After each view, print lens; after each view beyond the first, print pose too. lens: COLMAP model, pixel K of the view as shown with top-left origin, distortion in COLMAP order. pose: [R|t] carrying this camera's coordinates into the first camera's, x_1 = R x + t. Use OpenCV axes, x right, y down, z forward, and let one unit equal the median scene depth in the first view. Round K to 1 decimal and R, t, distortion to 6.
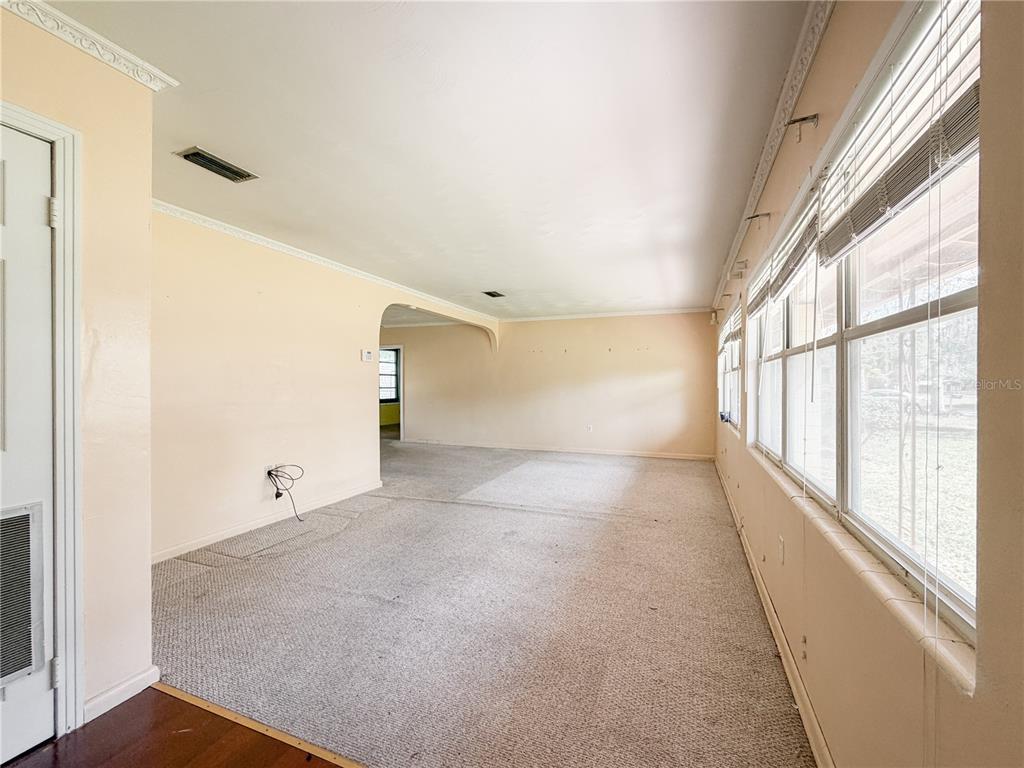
lens RADIAL K [[413.1, 0, 518.8], [0, 413.1, 384.2], [0, 0, 1]] dist [0.000392, -0.000787]
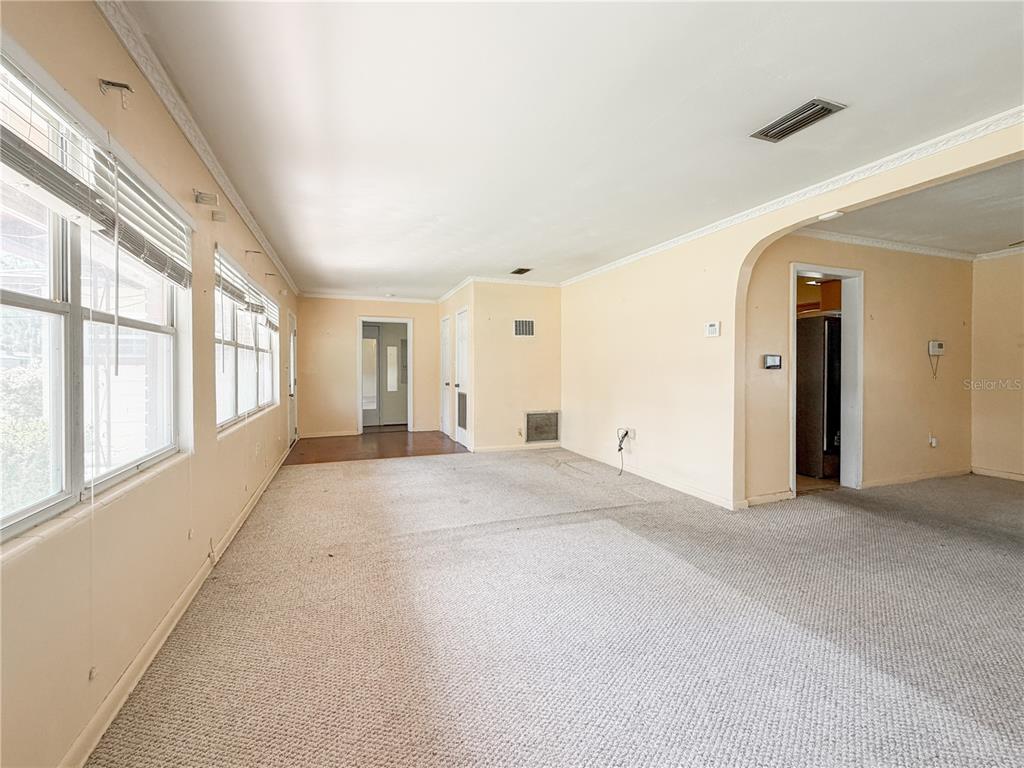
lens RADIAL K [[433.3, 0, 511.3], [0, 433.3, 373.2], [0, 0, 1]] dist [-0.002143, -0.000124]
pose [[-0.728259, 0.008098, -0.685254, 0.583058], [-0.002004, 0.999901, 0.013947, 0.005366], [0.685299, 0.011531, -0.728171, 1.659284]]
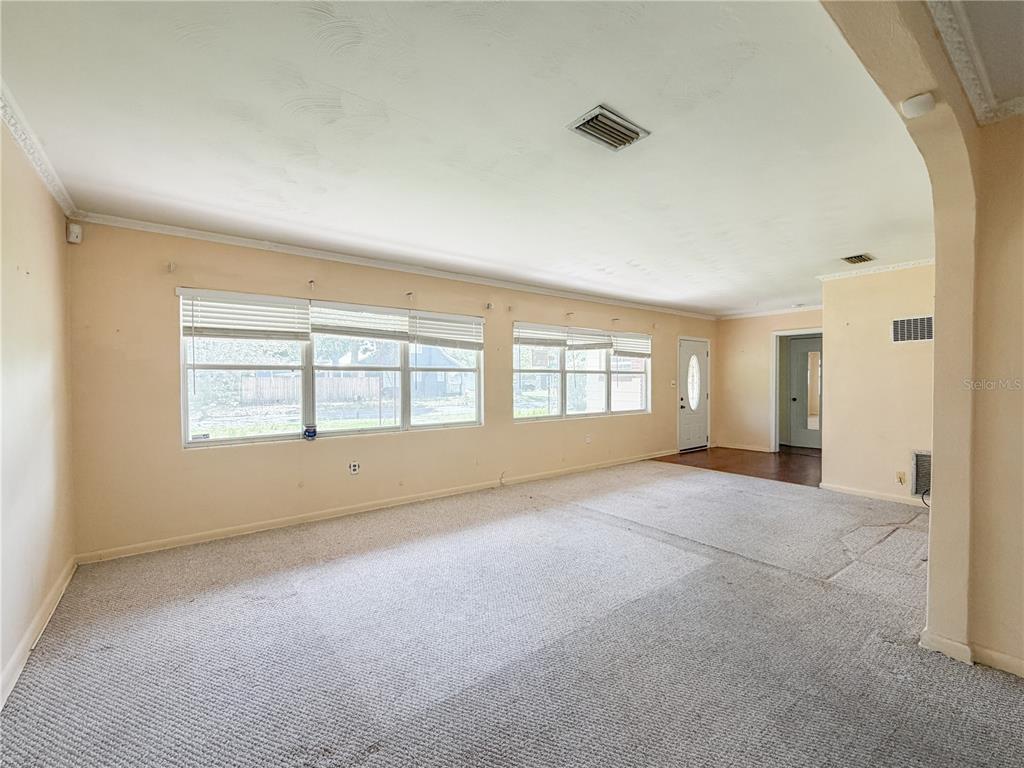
lens RADIAL K [[448.3, 0, 517.0], [0, 448.3, 385.7], [0, 0, 1]] dist [-0.001347, 0.000014]
pose [[-0.865138, -0.004654, 0.501511, -0.270243], [0.002926, 0.999893, 0.014326, -0.014741], [-0.501525, 0.013861, -0.865032, 2.037173]]
